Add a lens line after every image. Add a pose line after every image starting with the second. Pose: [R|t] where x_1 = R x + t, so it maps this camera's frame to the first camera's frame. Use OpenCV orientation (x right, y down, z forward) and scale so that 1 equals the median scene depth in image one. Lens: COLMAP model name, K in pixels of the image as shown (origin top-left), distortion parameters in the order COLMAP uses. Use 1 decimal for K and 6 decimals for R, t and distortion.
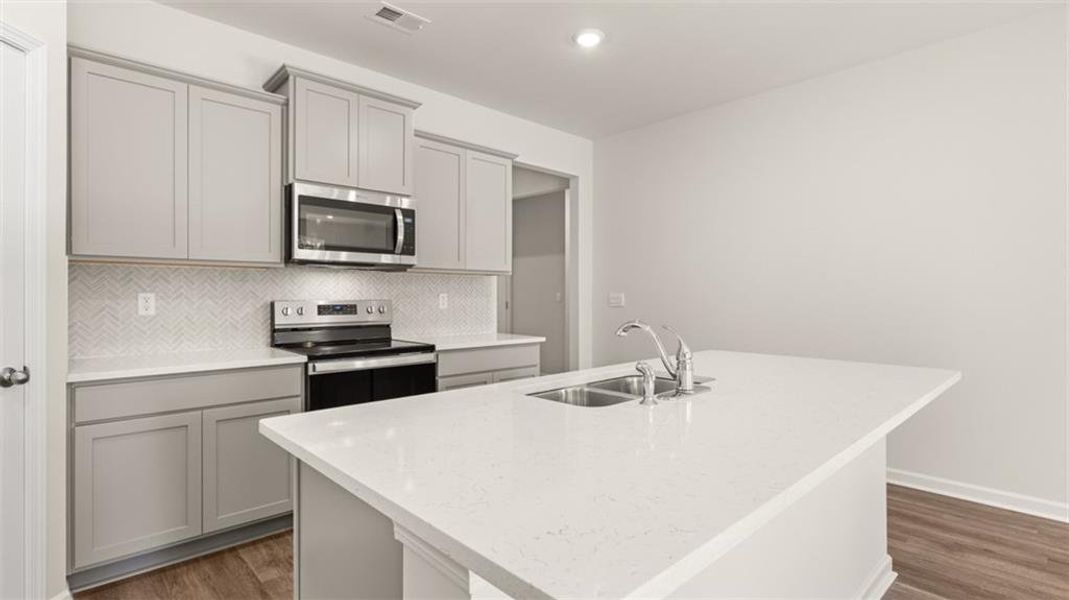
lens RADIAL K [[511.7, 0, 530.6], [0, 511.7, 297.6], [0, 0, 1]] dist [-0.018633, 0.000335]
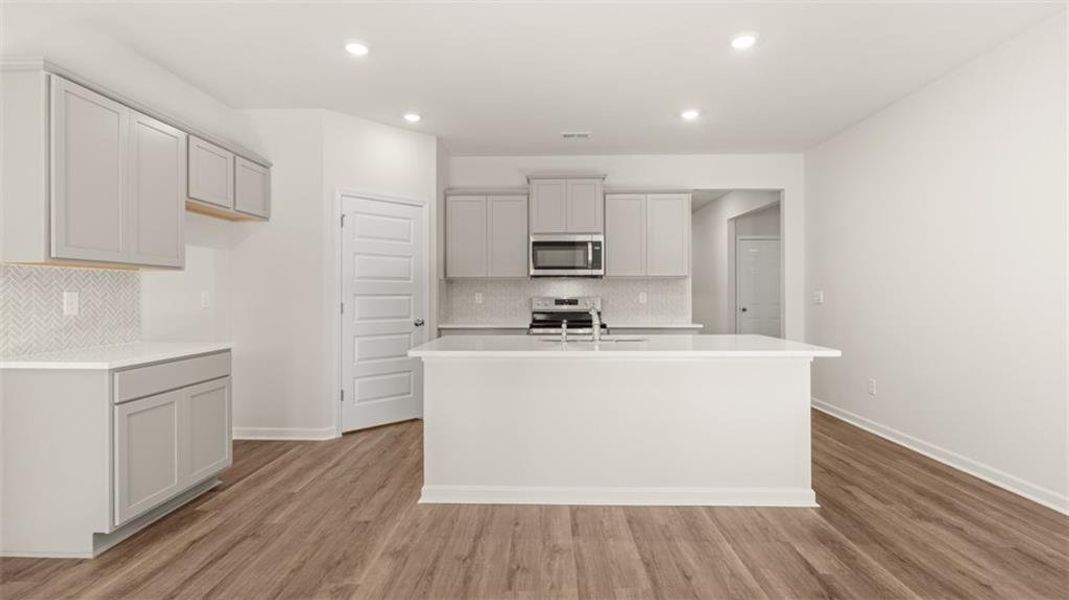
lens RADIAL K [[511.7, 0, 530.6], [0, 511.7, 297.6], [0, 0, 1]] dist [-0.018633, 0.000335]
pose [[0.708111, 0.002887, -0.706095, 0.783557], [-0.000966, 0.999995, 0.003120, 0.003473], [0.706100, -0.001527, 0.708110, -0.321812]]
